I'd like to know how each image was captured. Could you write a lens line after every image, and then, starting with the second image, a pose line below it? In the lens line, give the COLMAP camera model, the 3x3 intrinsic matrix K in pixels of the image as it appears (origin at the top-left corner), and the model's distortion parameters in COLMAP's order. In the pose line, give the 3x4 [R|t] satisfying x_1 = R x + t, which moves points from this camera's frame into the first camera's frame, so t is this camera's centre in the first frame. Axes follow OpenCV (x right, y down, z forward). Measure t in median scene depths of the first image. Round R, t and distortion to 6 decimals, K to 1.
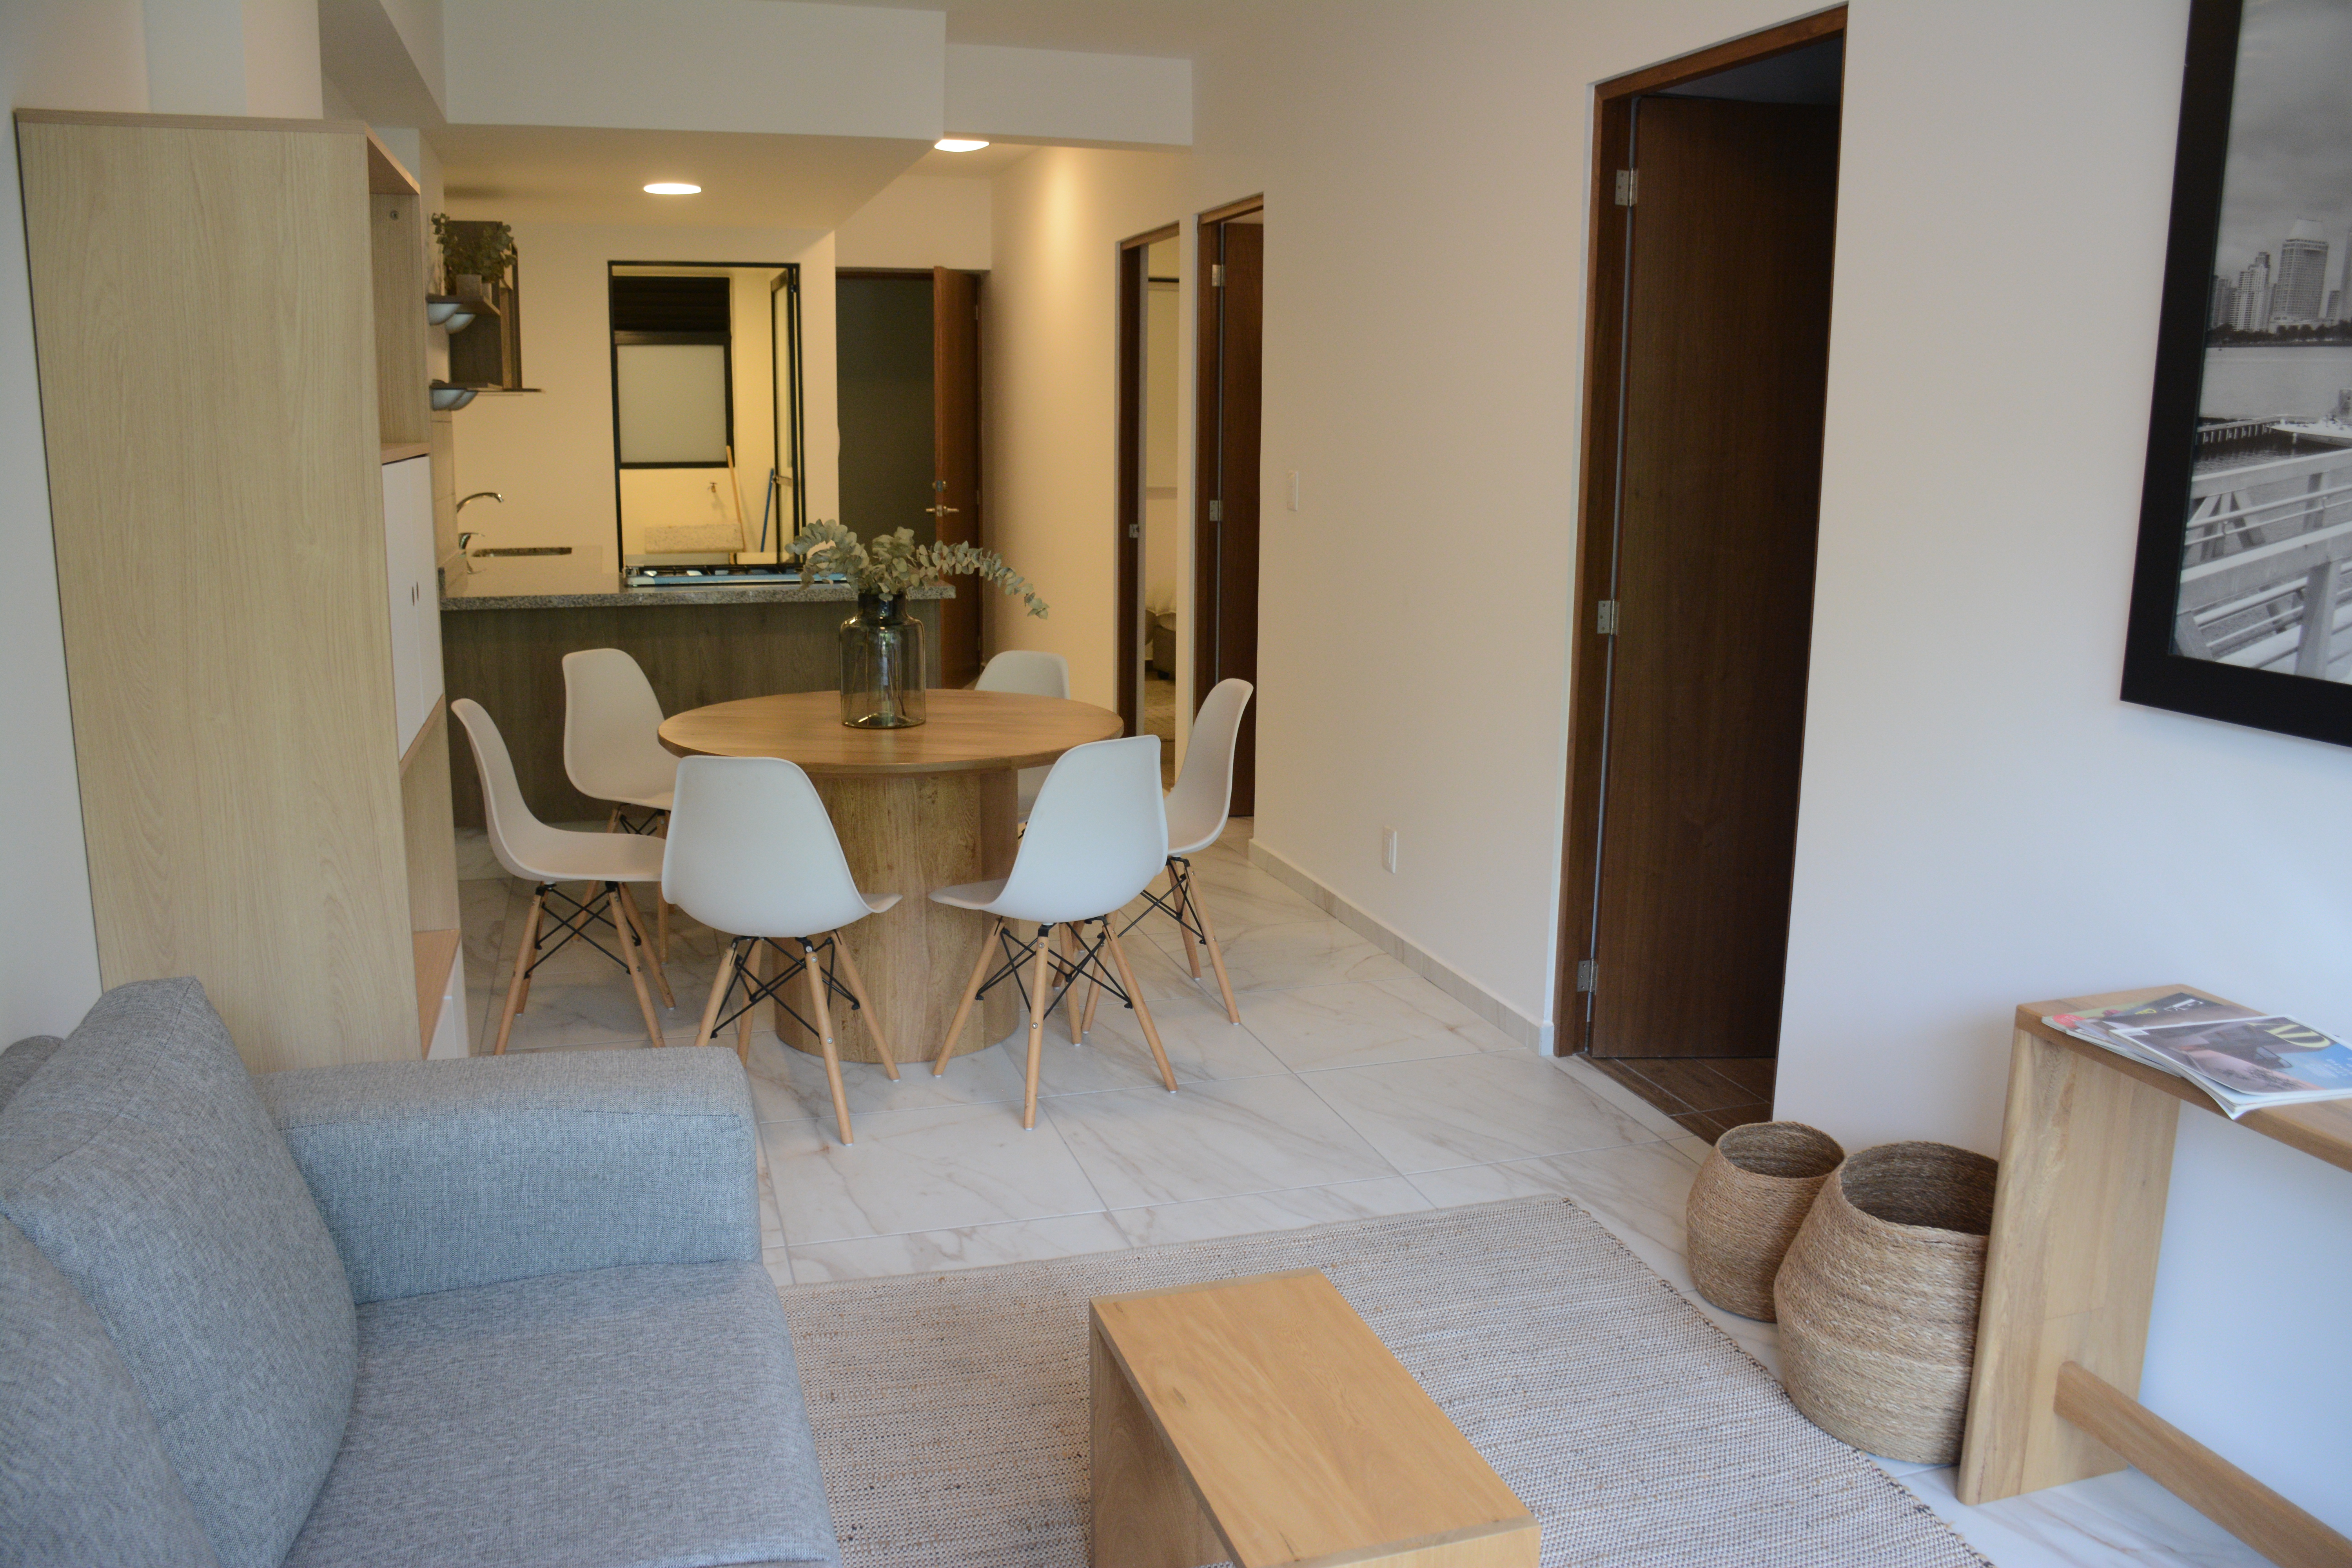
lens RADIAL K [[1830.6, 0, 1176.0], [0, 1830.6, 784.0], [0, 0, 1]] dist [-0.123613, 0.064792]
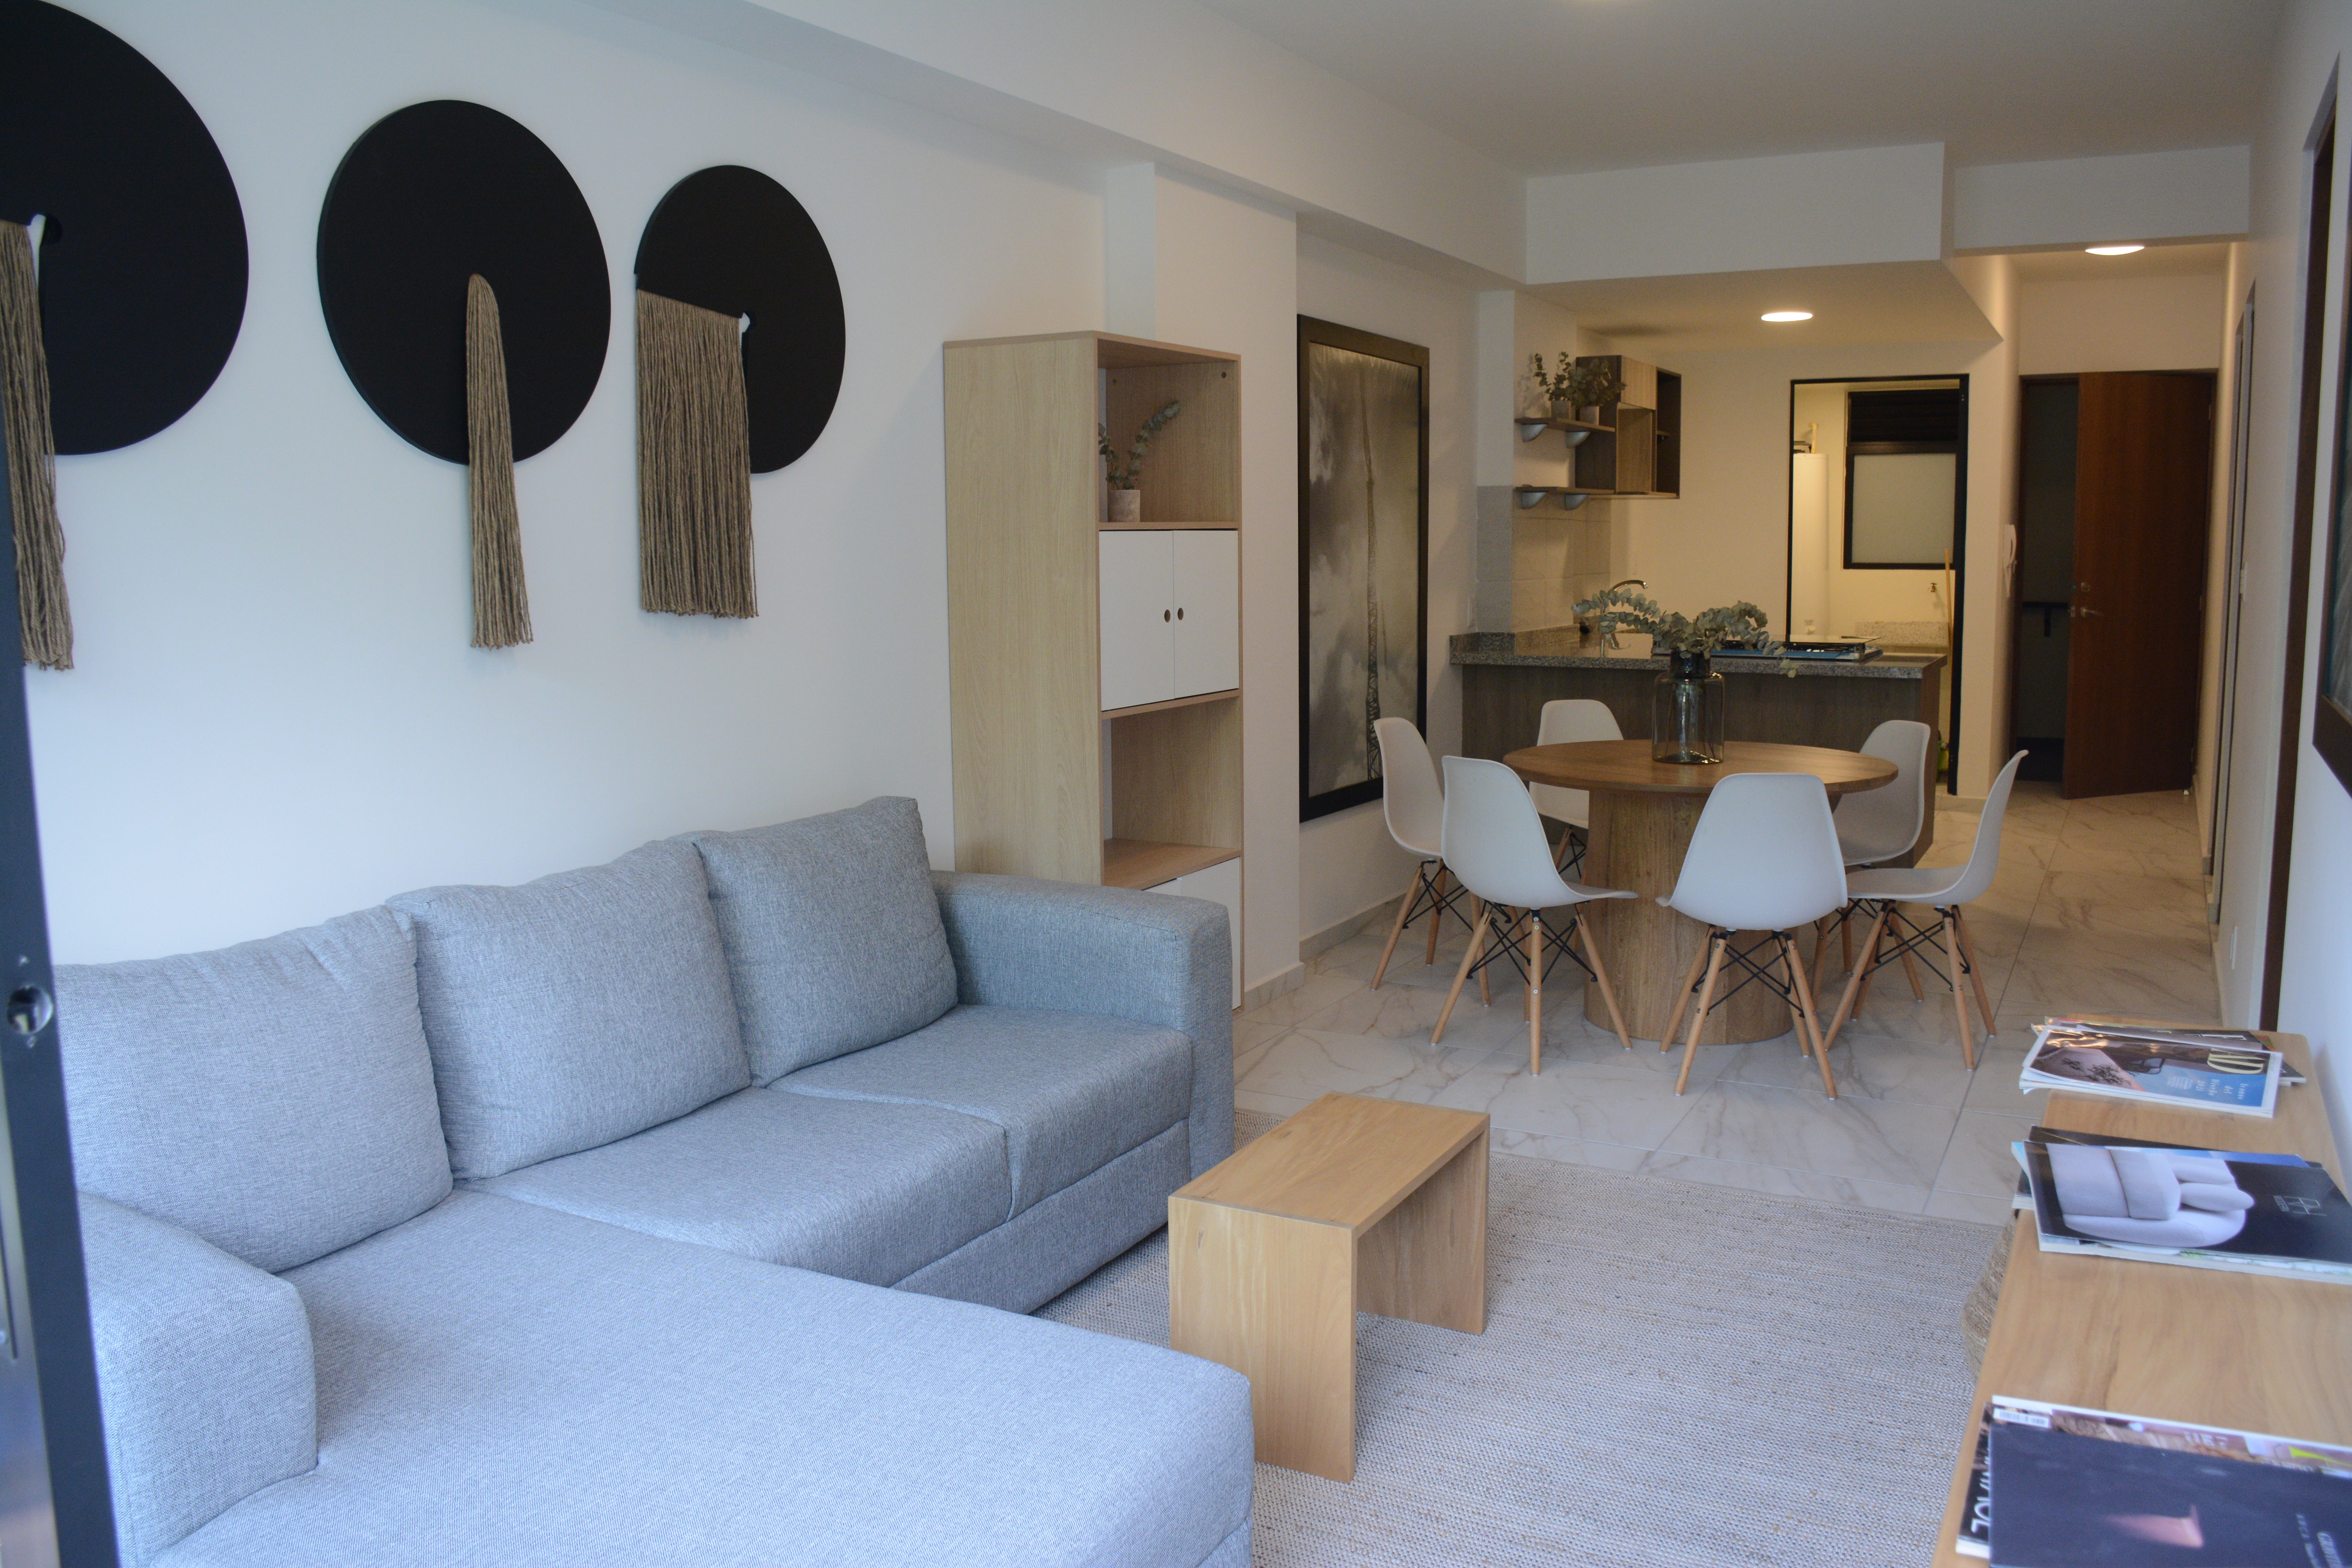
lens RADIAL K [[1830.6, 0, 1176.0], [0, 1830.6, 784.0], [0, 0, 1]] dist [-0.123613, 0.064792]
pose [[0.692650, 0.079903, -0.716835, 0.500086], [-0.124821, 0.992129, -0.010021, 0.038722], [0.710391, 0.096417, 0.697171, -0.072624]]
